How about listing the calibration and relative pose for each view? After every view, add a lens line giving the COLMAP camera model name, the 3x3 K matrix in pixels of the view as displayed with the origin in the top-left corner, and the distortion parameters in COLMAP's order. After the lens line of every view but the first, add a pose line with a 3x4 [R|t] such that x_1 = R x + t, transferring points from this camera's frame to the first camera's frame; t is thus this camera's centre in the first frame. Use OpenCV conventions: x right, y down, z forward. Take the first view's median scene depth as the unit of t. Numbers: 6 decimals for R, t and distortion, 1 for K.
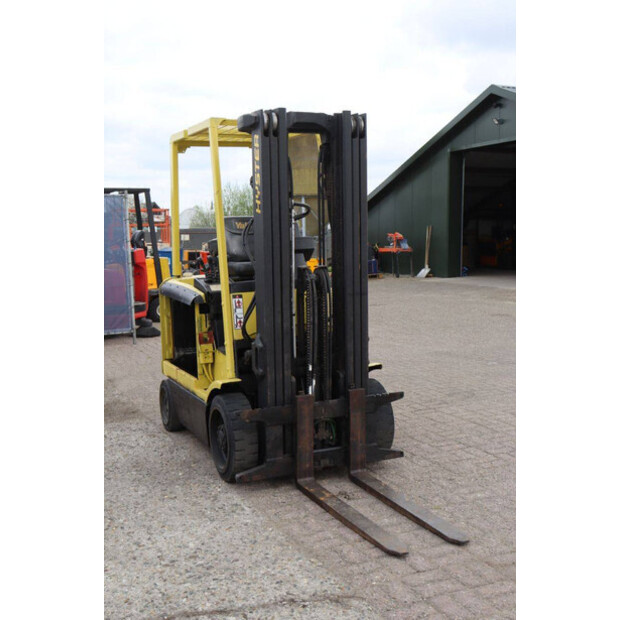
lens RADIAL K [[808.9, 0, 310.0], [0, 808.9, 310.0], [0, 0, 1]] dist [0.013564, 0.019538]
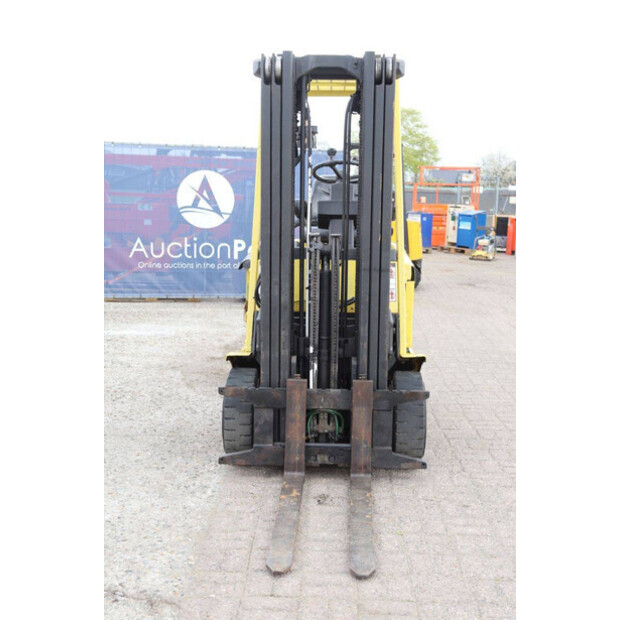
lens RADIAL K [[887.5, 0, 310.0], [0, 887.5, 310.0], [0, 0, 1]] dist [0.073824, 0.021387]
pose [[0.894946, 0.093601, -0.436247, 0.419987], [-0.078427, 0.995525, 0.052710, -0.022394], [0.439229, -0.012959, 0.898282, 0.132692]]
